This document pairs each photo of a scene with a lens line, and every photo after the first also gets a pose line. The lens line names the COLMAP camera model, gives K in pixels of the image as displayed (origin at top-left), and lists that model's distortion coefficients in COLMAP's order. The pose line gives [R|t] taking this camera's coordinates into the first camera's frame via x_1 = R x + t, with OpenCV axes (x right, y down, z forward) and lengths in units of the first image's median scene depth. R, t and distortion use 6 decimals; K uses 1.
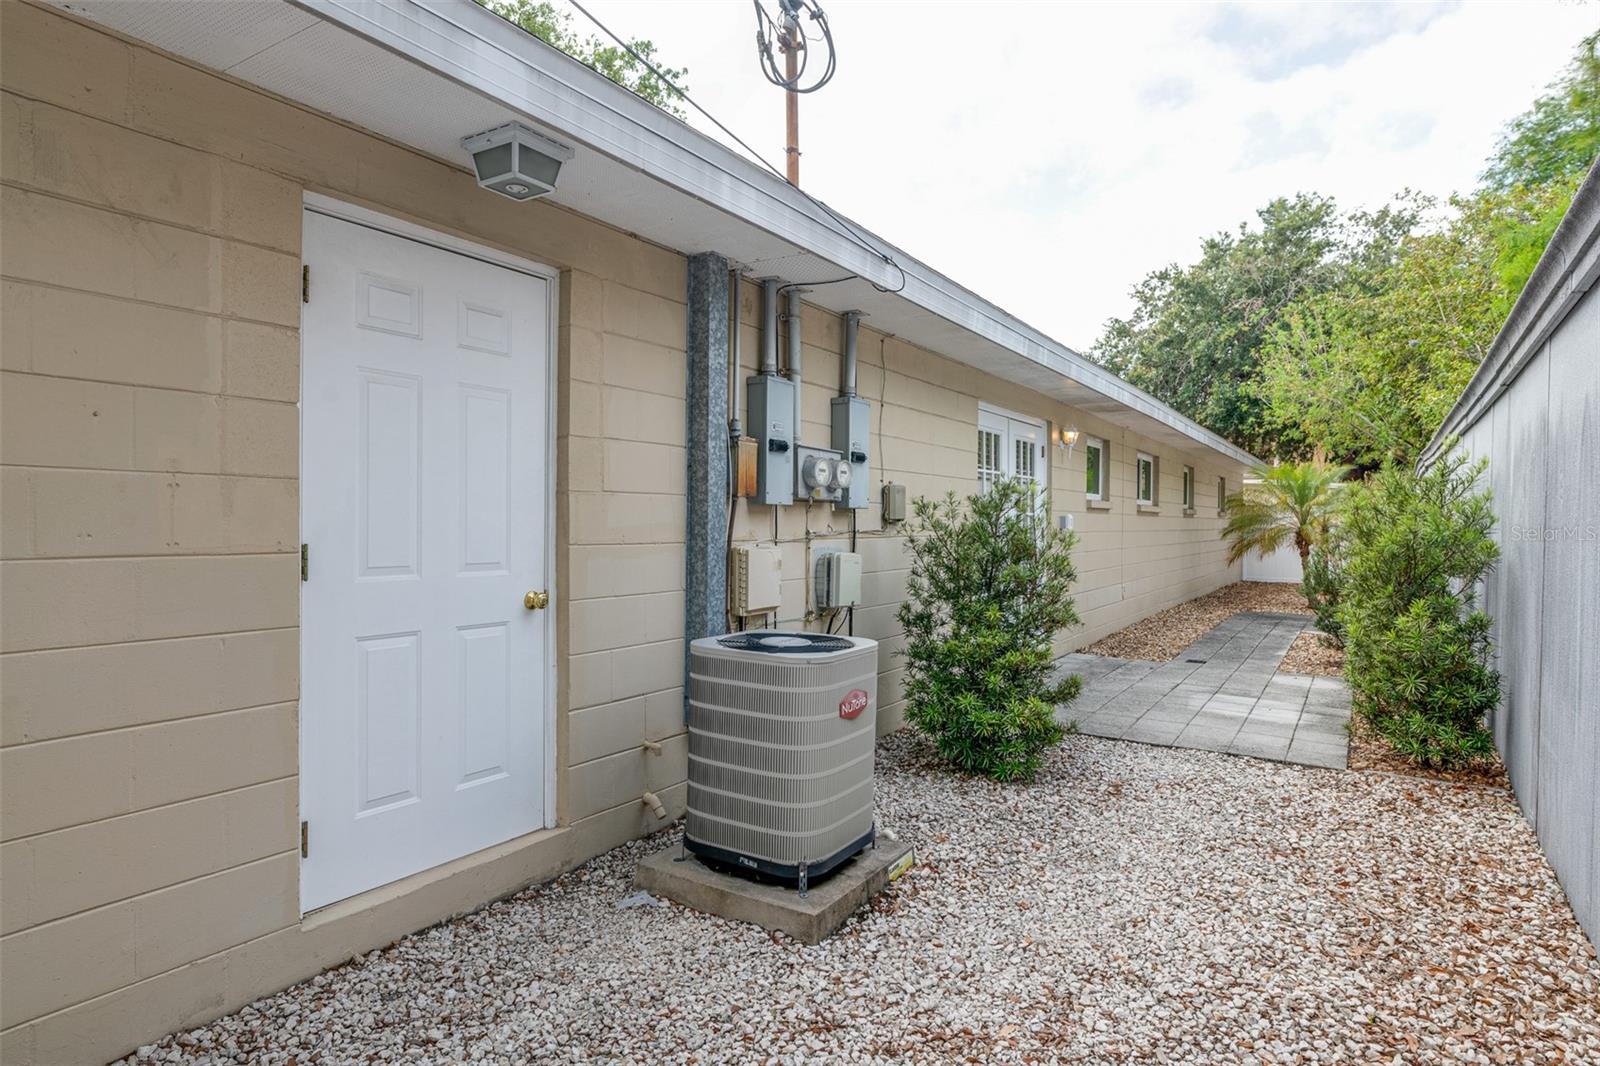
lens RADIAL K [[917.0, 0, 799.3], [0, 917.0, 529.9], [0, 0, 1]] dist [-0.015446, 0.001433]
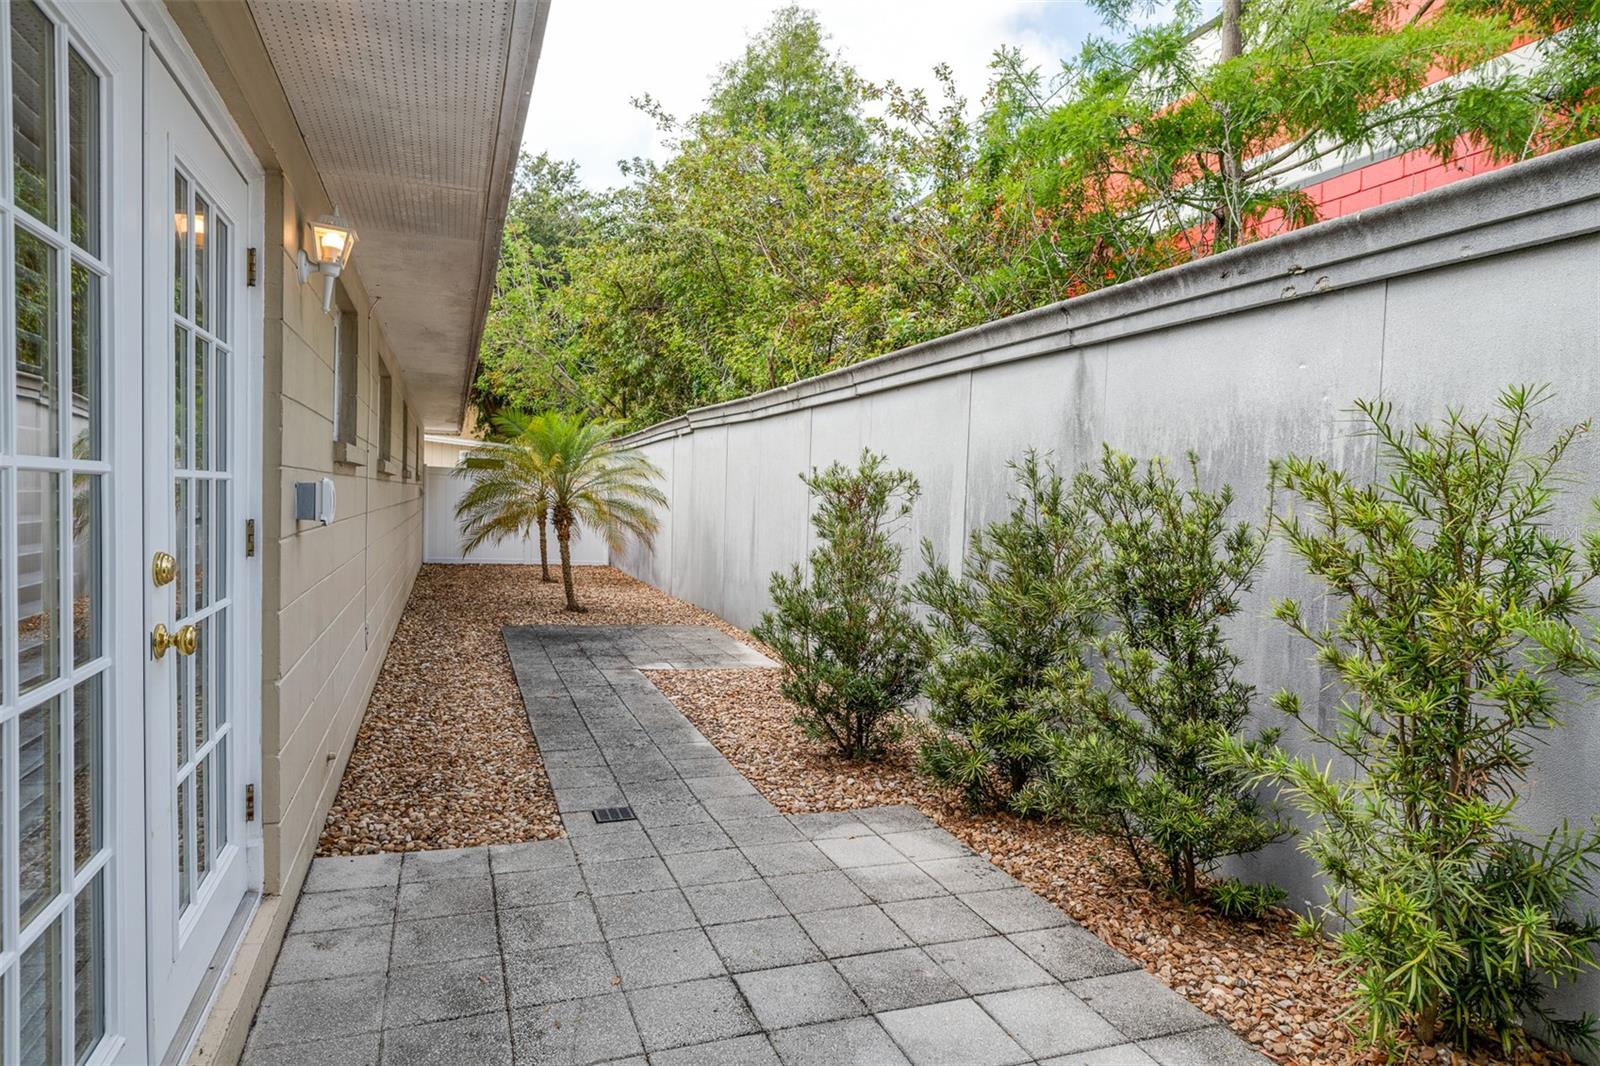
lens RADIAL K [[917.0, 0, 798.8], [0, 917.0, 526.8], [0, 0, 1]] dist [-0.015446, 0.001433]
pose [[0.599755, -0.013756, 0.800065, 0.071567], [-0.018562, 0.999344, 0.031097, -0.007253], [-0.799968, -0.033501, 0.599106, 0.366443]]
